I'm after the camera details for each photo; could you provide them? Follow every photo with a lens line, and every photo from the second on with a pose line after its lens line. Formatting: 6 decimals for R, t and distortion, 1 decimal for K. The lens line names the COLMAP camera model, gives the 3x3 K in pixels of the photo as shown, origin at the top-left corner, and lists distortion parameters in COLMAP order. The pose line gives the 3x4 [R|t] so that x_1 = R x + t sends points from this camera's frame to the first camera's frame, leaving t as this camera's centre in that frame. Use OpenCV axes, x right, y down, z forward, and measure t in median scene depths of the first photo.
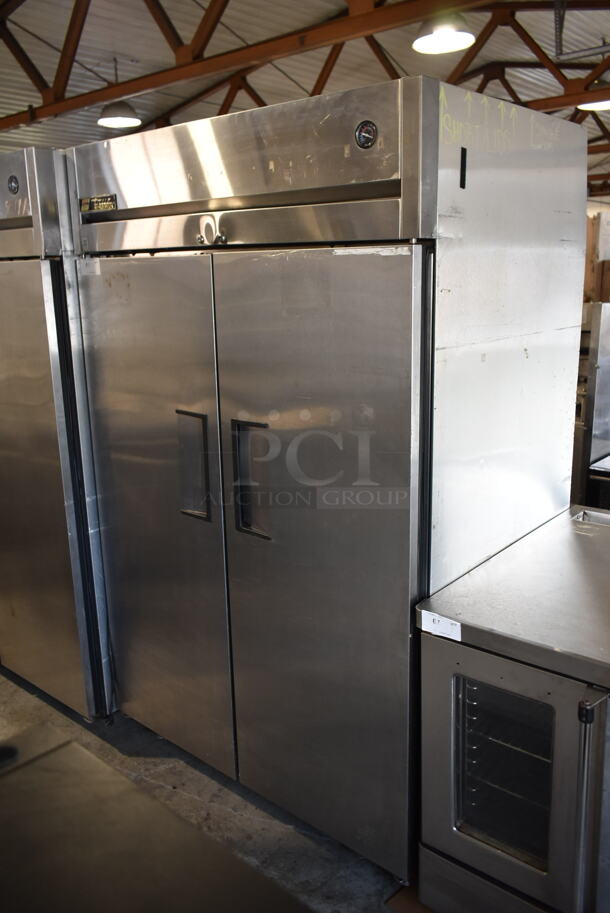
lens RADIAL K [[767.6, 0, 303.1], [0, 767.6, 457.3], [0, 0, 1]] dist [-0.020918, 0.004129]
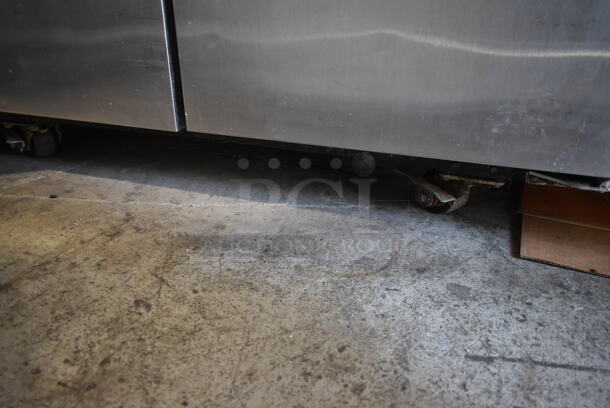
lens RADIAL K [[462.9, 0, 305.4], [0, 462.9, 202.8], [0, 0, 1]] dist [-0.026997, 0.020989]
pose [[0.923266, -0.140078, 0.357712, -0.122465], [0.068907, 0.976435, 0.204514, 0.393929], [-0.377930, -0.164172, 0.911162, 0.639574]]
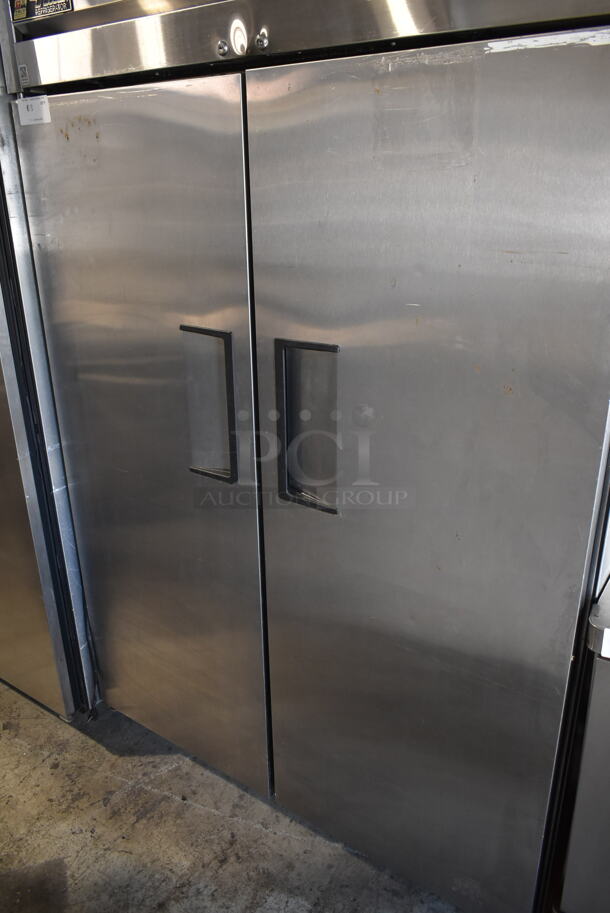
lens RADIAL K [[692.8, 0, 307.5], [0, 692.8, 454.9], [0, 0, 1]] dist [-0.026997, 0.020989]
pose [[0.992493, -0.034016, 0.117478, -0.116085], [0.018404, 0.991145, 0.131505, -0.023285], [-0.120911, -0.128356, 0.984330, 0.323955]]
